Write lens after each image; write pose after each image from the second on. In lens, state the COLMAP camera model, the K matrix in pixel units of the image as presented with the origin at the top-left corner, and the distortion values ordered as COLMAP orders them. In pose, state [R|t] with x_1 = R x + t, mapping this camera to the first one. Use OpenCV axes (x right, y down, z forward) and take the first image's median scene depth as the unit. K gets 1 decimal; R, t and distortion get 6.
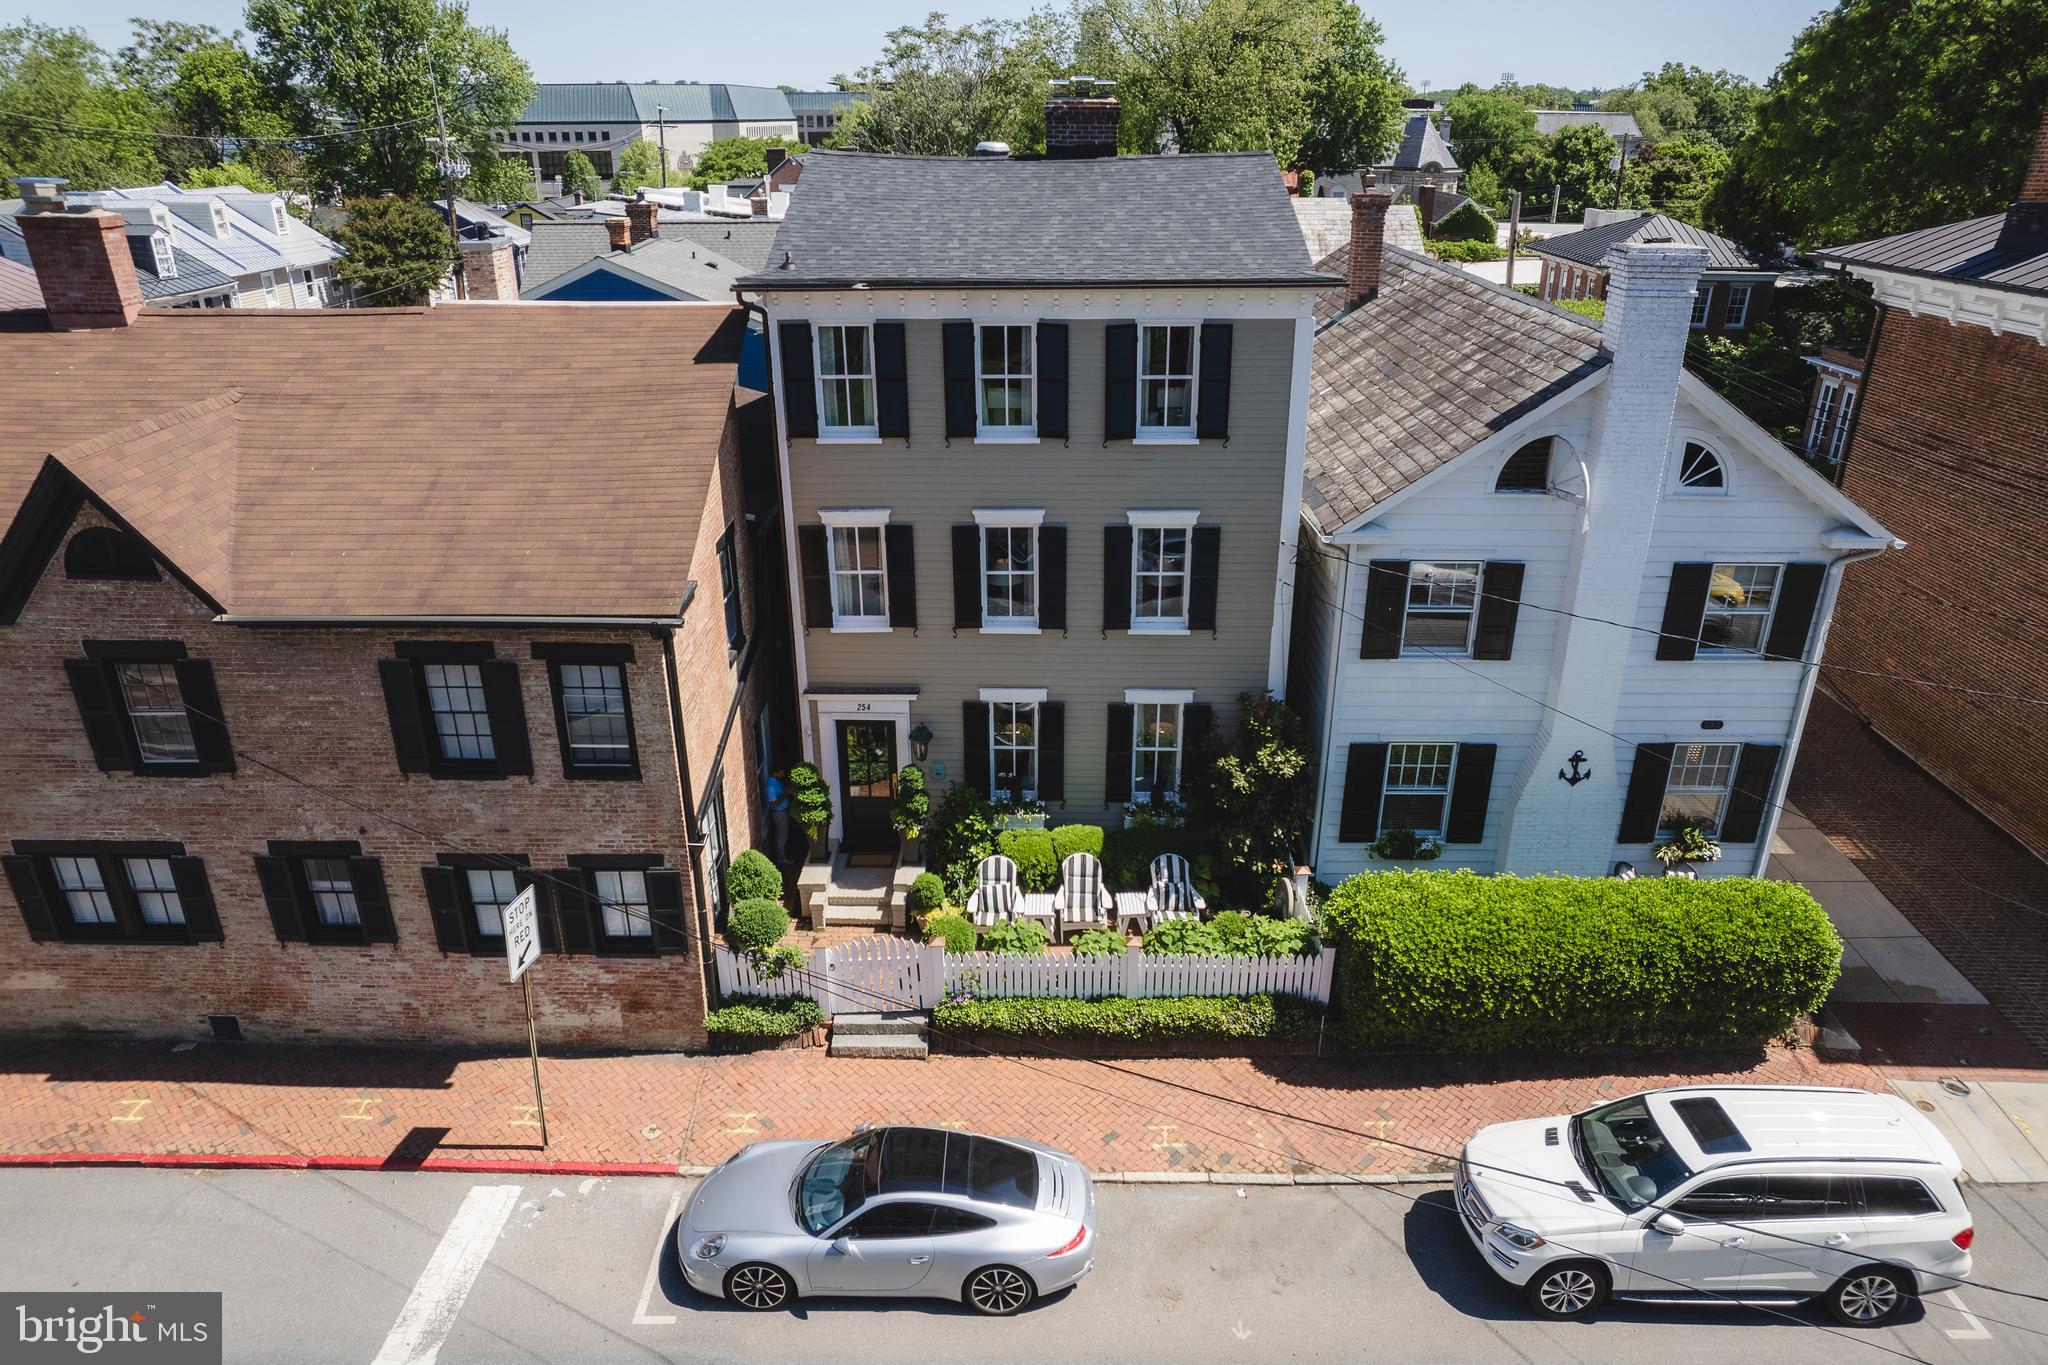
lens RADIAL K [[1306.4, 0, 1028.4], [0, 1306.4, 688.5], [0, 0, 1]] dist [-0.078745, 0.066863]
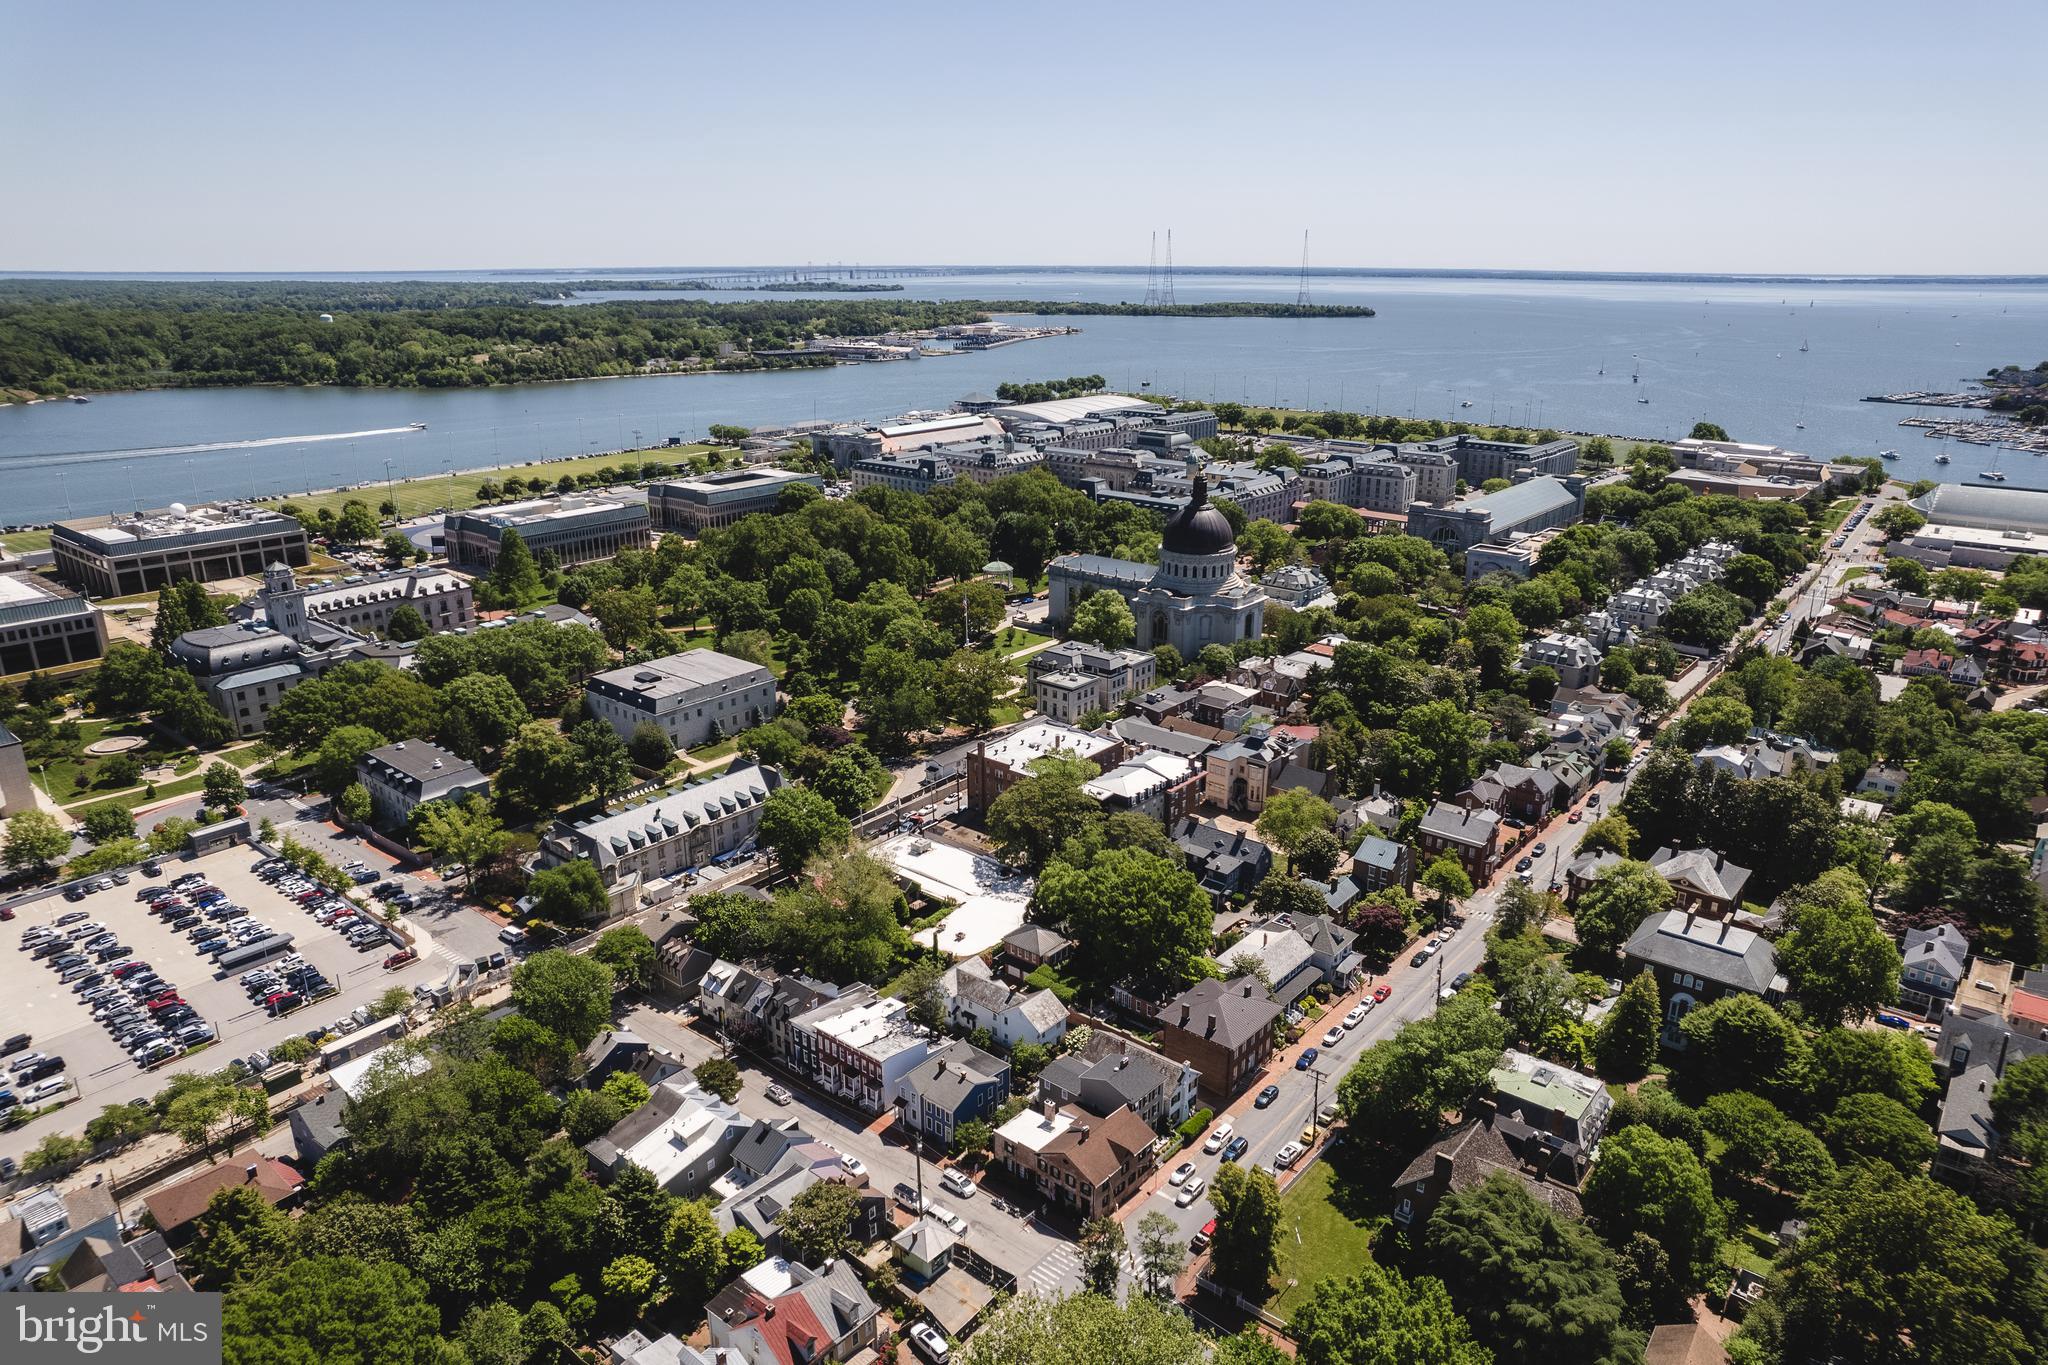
lens RADIAL K [[1302.6, 0, 1024.0], [0, 1302.6, 682.5], [0, 0, 1]] dist [-0.072126, 0.062589]
pose [[0.635721, -0.235227, 0.735206, -6.933897], [0.309500, 0.950203, 0.036395, -3.799613], [-0.707156, 0.204409, 0.676866, -5.523013]]
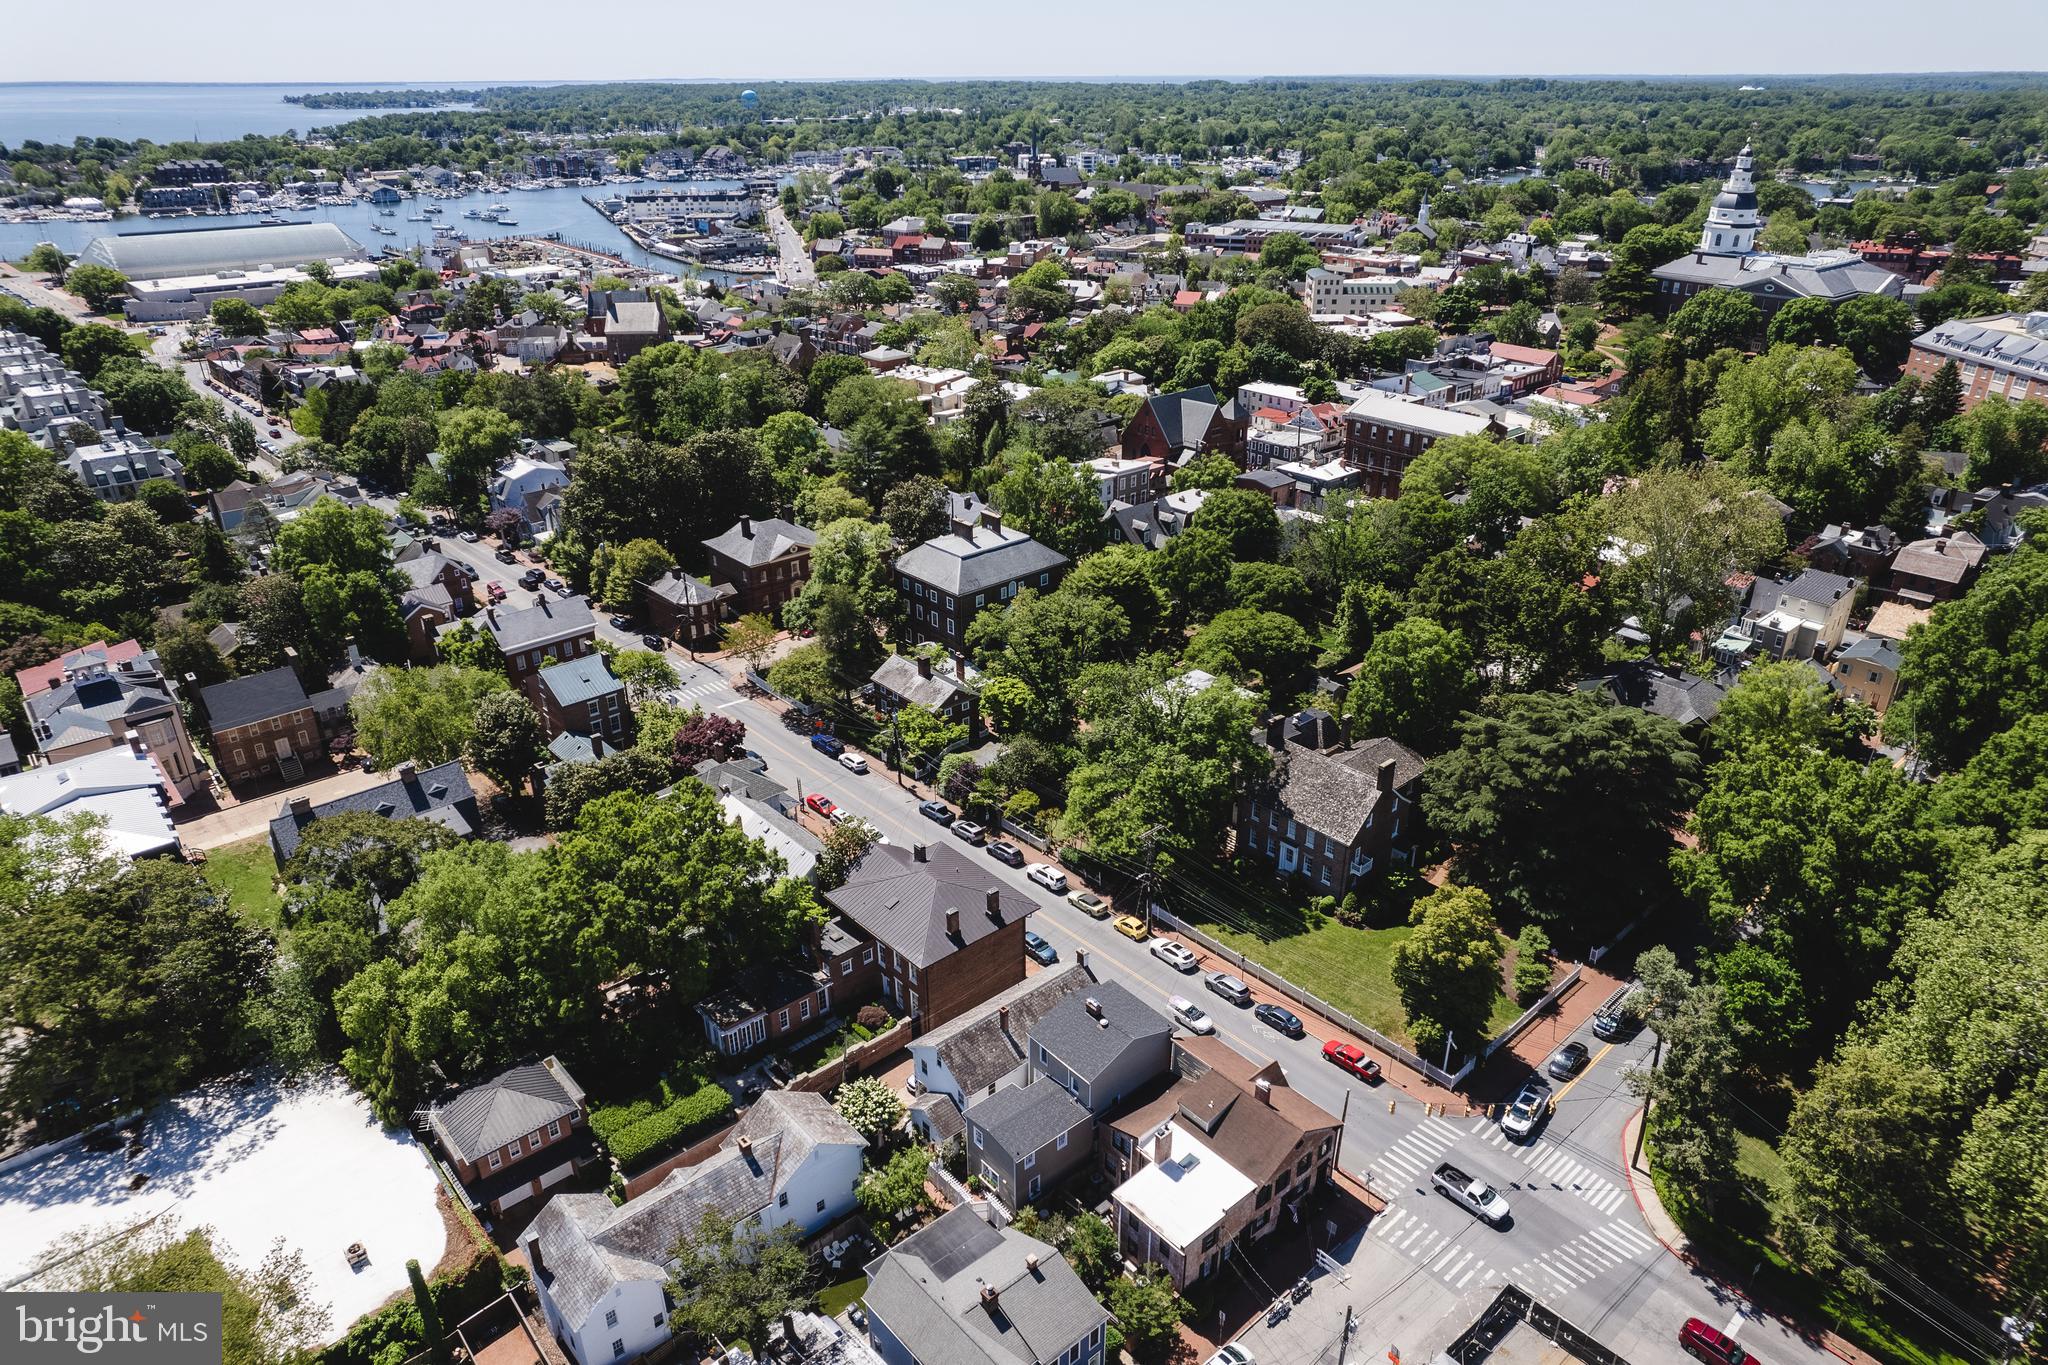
lens RADIAL K [[1306.4, 0, 1028.4], [0, 1306.4, 688.5], [0, 0, 1]] dist [-0.078745, 0.066863]
pose [[-0.669783, -0.314082, 0.672862, -3.108937], [0.303102, 0.711576, 0.633868, -5.069382], [-0.677879, 0.628500, -0.381403, 2.563420]]
